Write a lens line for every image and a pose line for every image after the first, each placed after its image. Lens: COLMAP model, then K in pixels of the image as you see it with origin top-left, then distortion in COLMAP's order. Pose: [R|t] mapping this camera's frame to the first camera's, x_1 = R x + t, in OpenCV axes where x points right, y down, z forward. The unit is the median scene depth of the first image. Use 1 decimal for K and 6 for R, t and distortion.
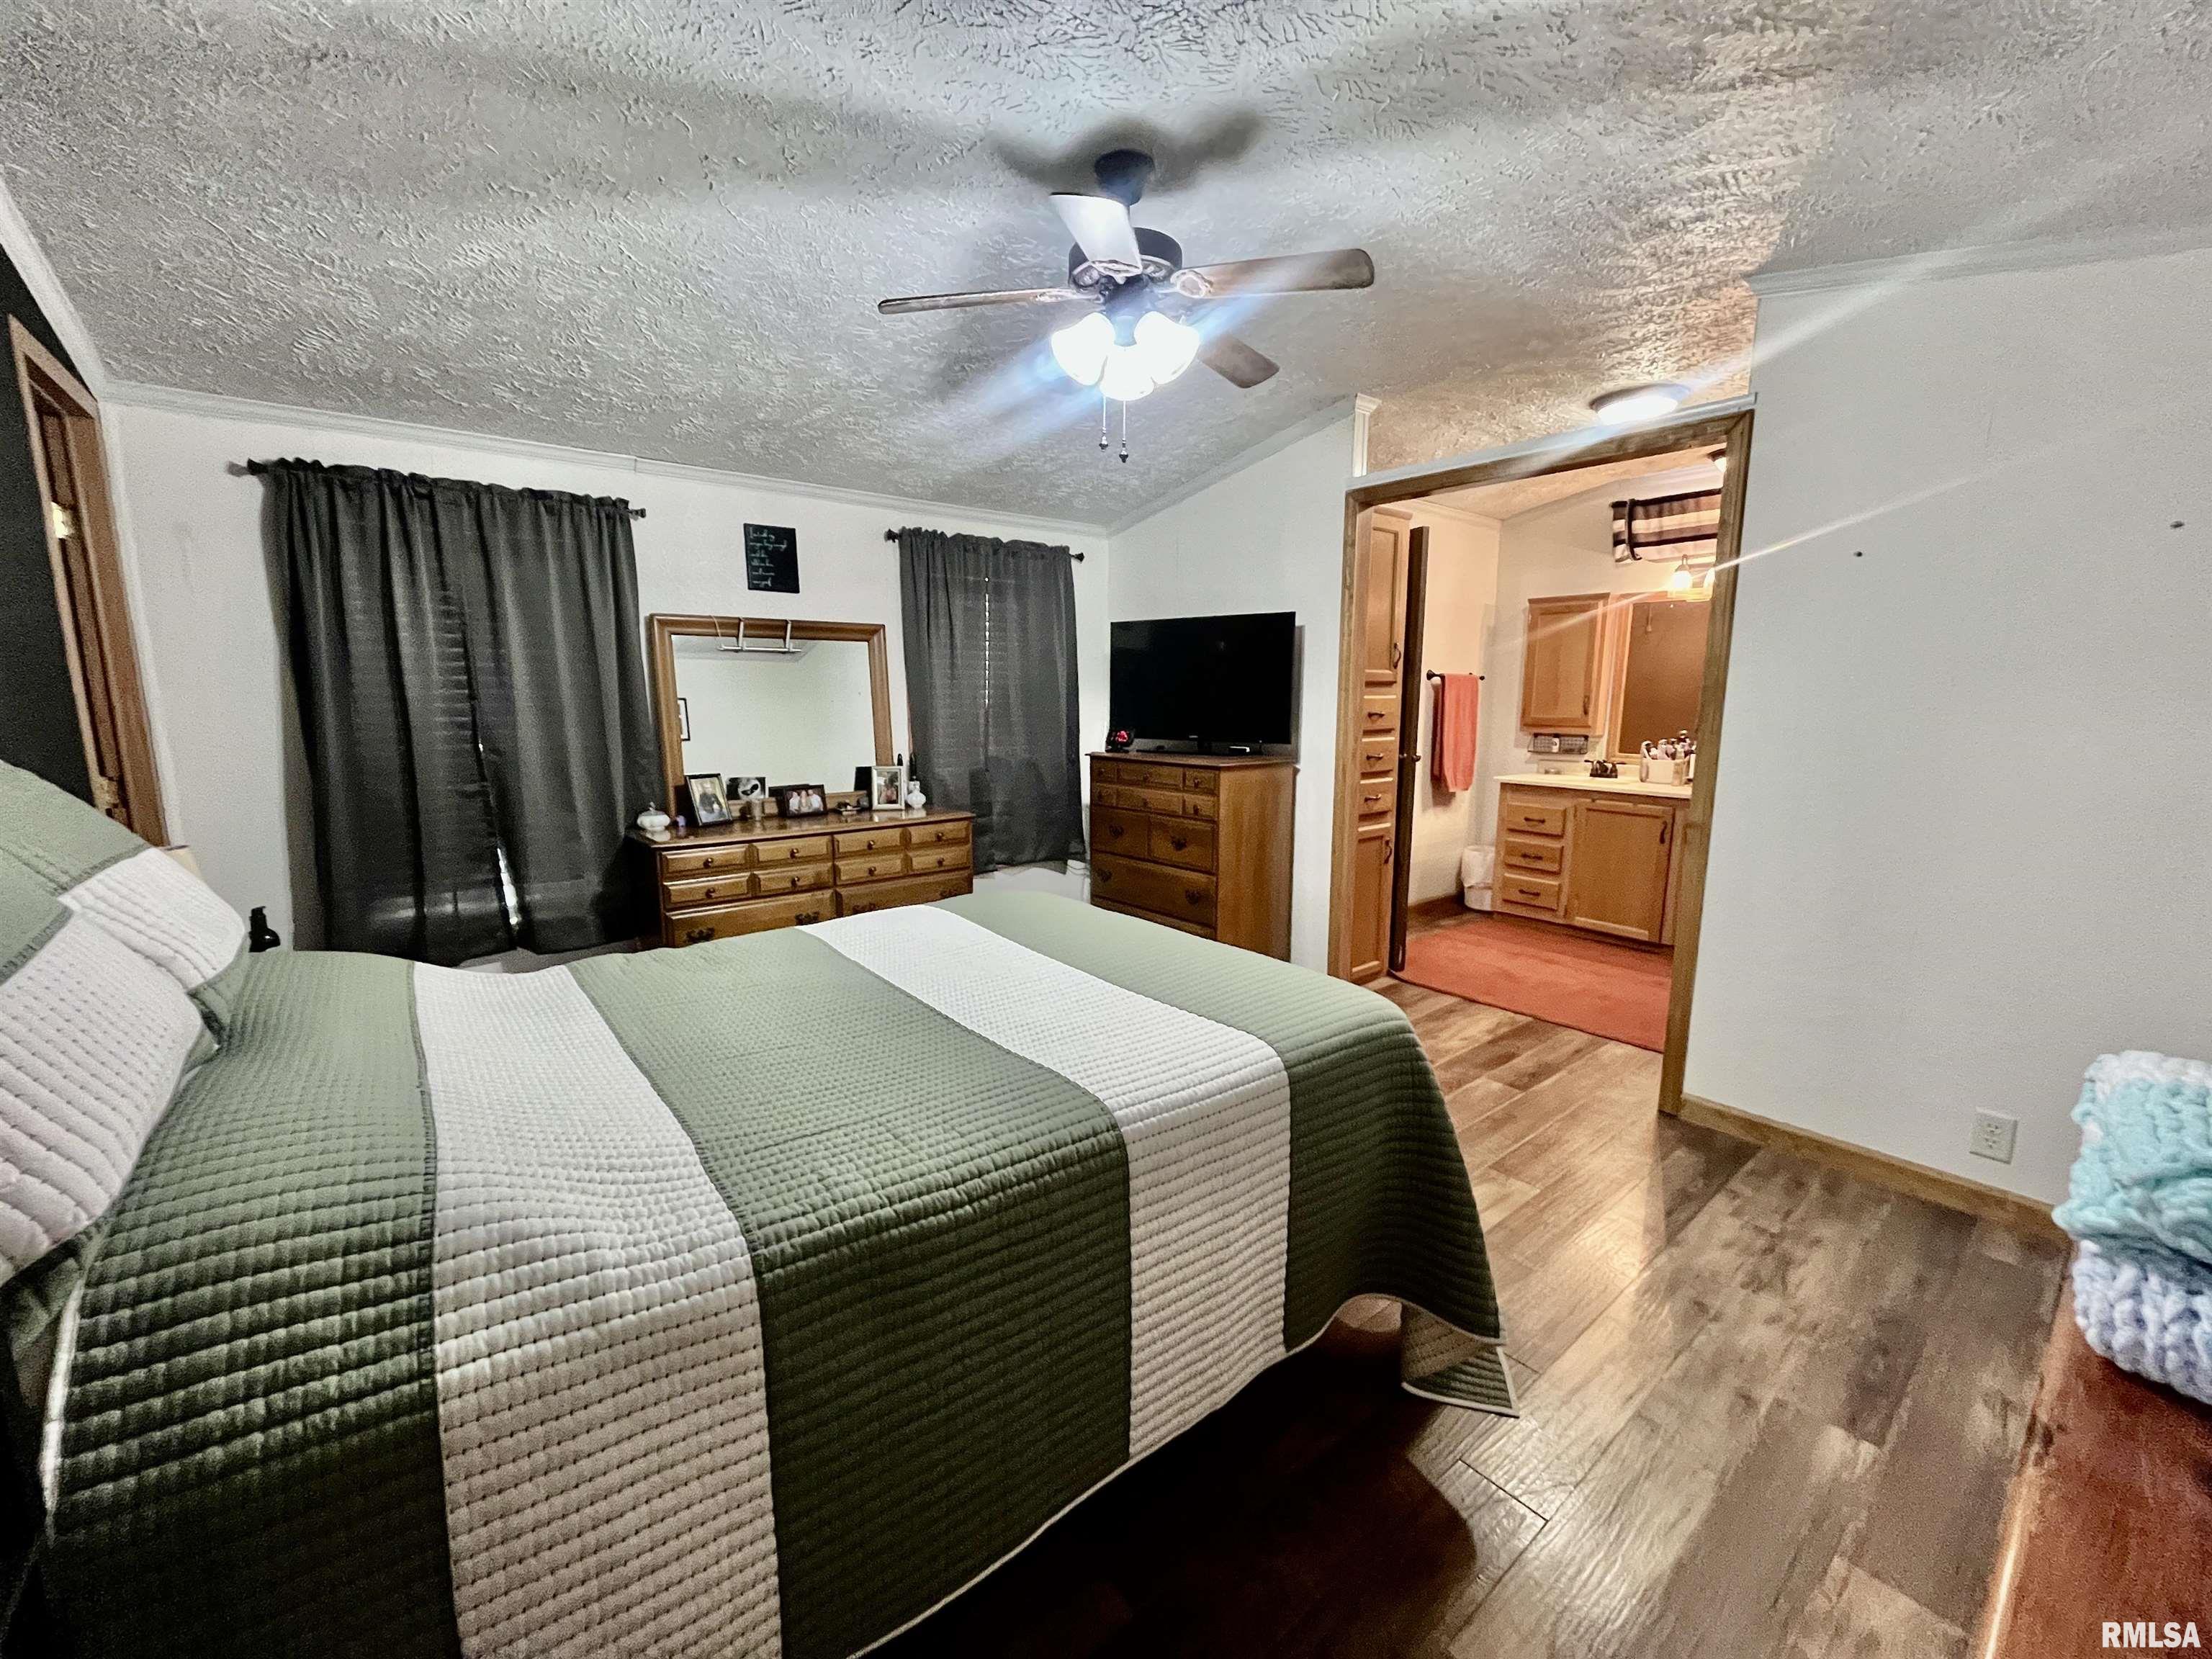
lens RADIAL K [[895.3, 0, 1108.8], [0, 895.3, 832.3], [0, 0, 1]] dist [-0.003372, 0.000442]
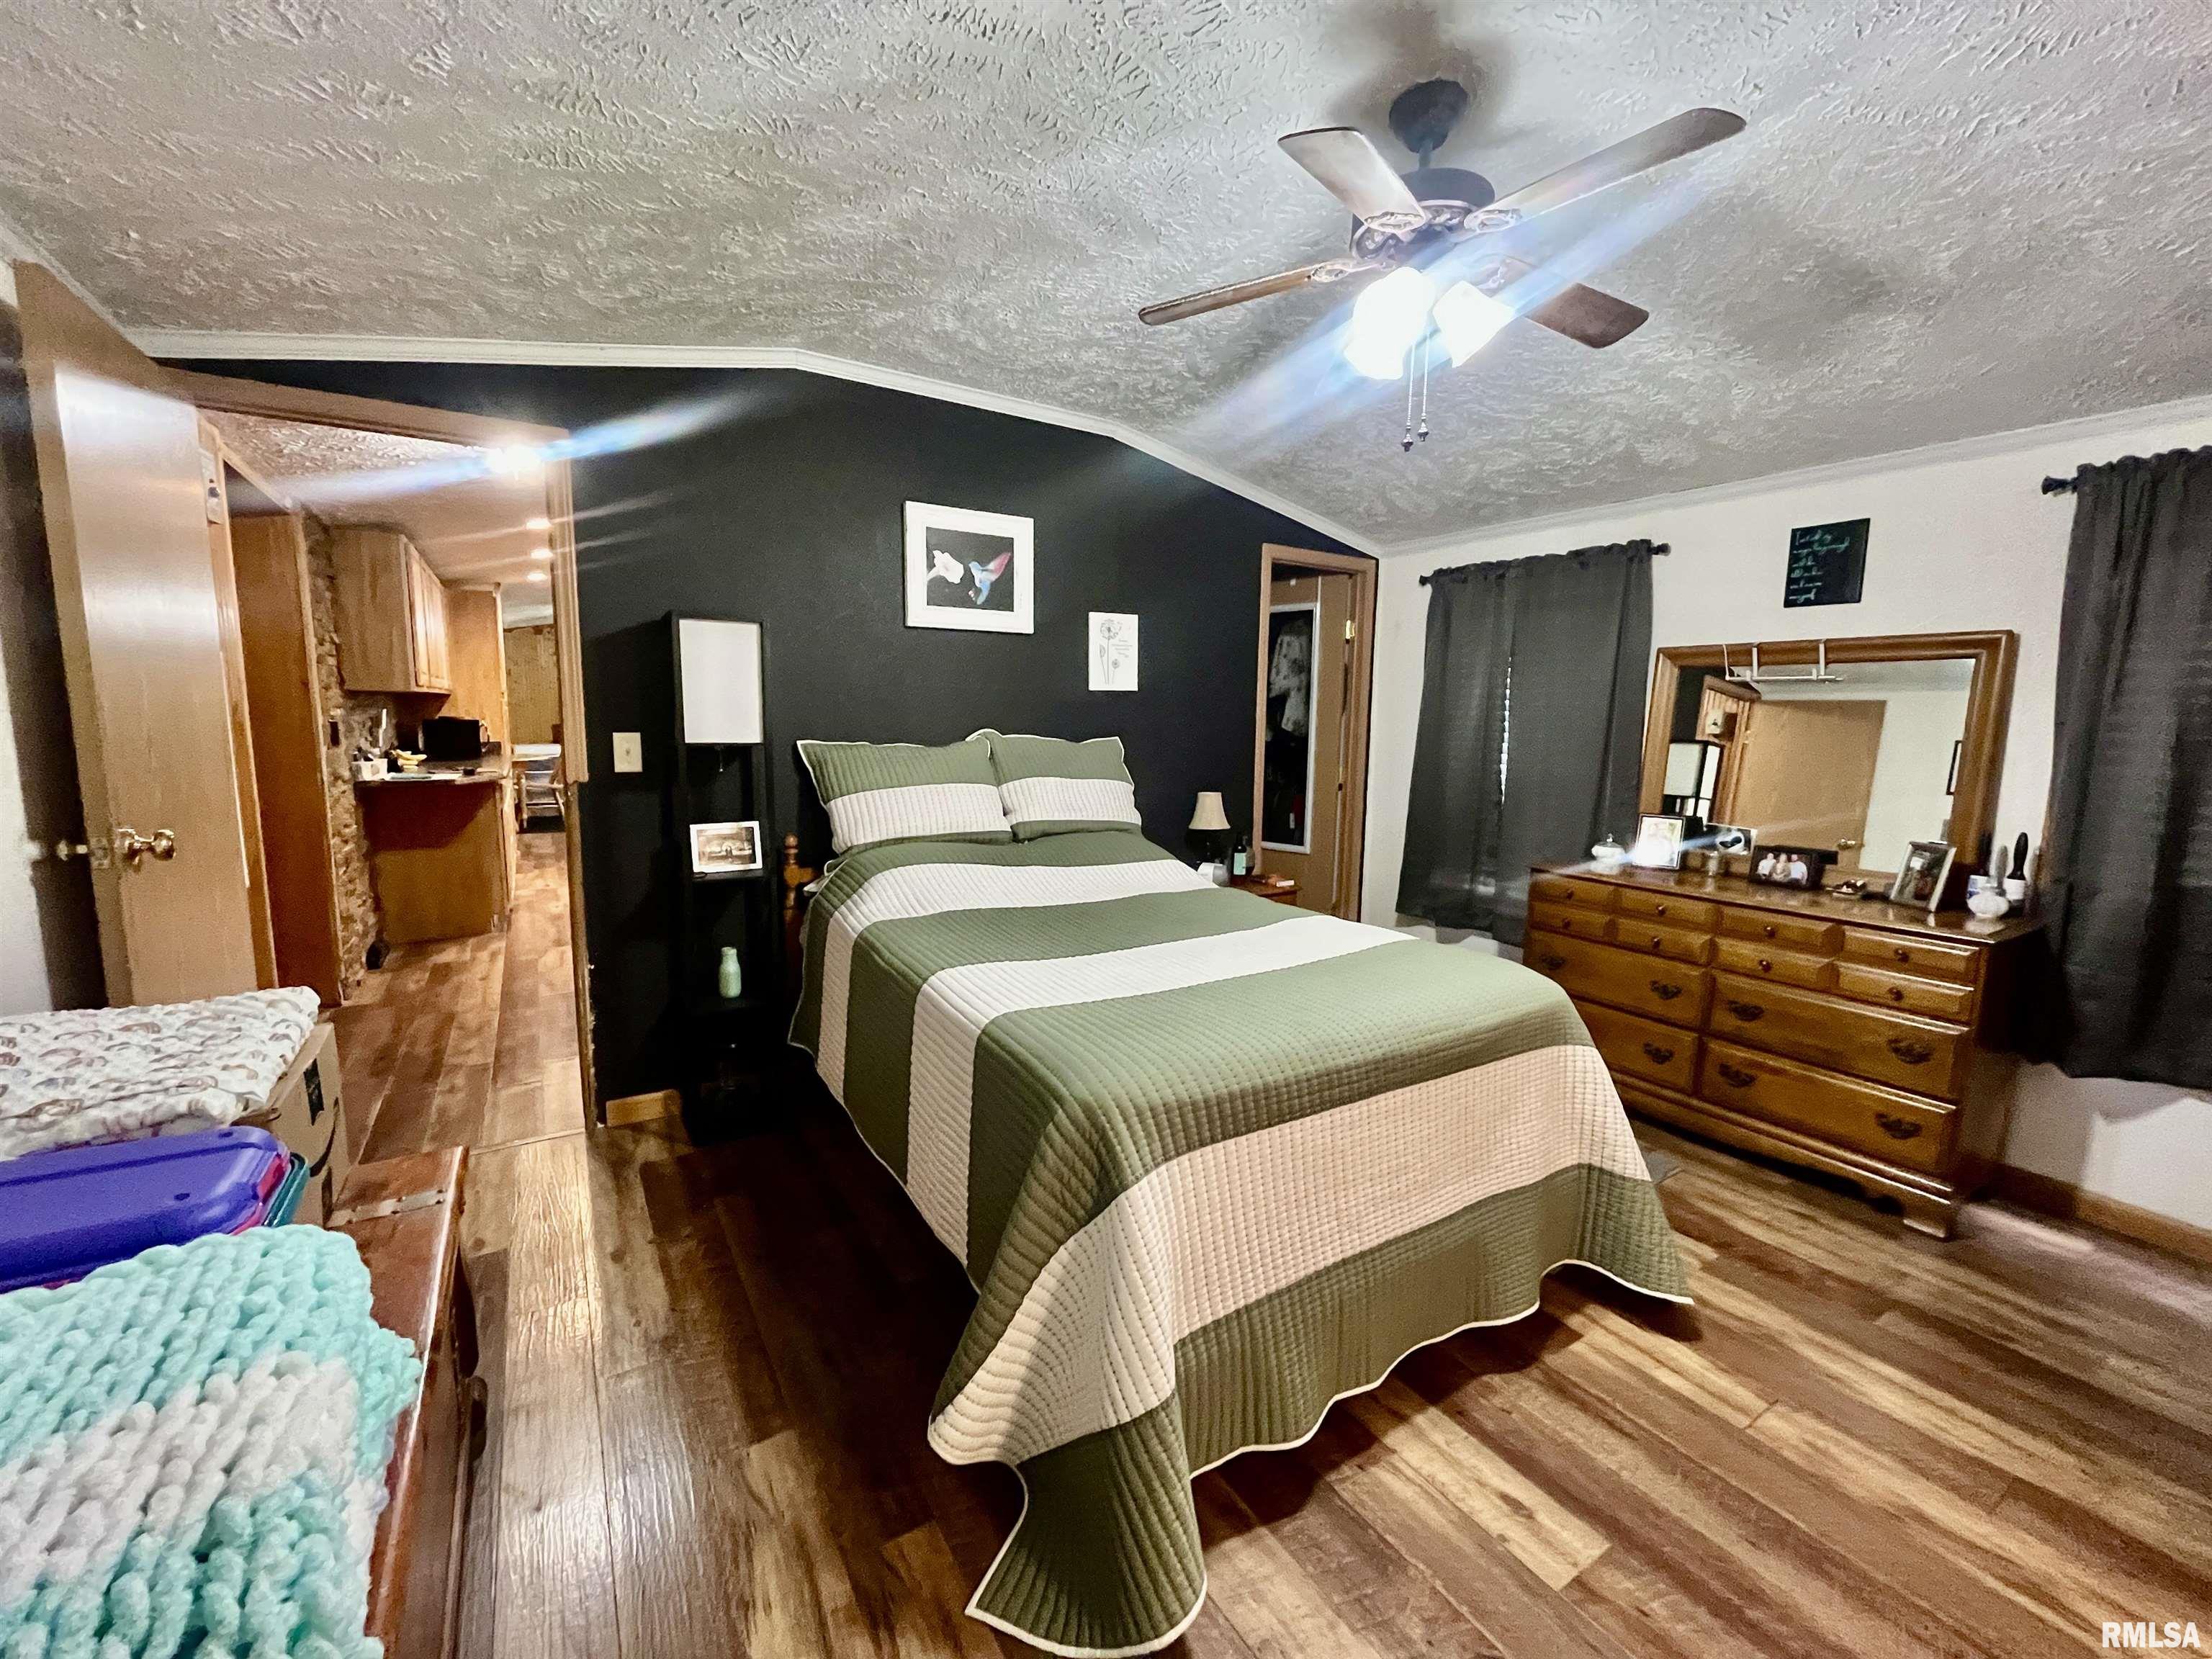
lens RADIAL K [[895.3, 0, 1105.0], [0, 895.3, 836.3], [0, 0, 1]] dist [-0.003372, 0.000442]
pose [[-0.129099, 0.120777, -0.984249, 0.524725], [-0.186884, 0.971806, 0.143763, -0.064901], [0.973862, 0.202500, -0.102887, 0.510308]]
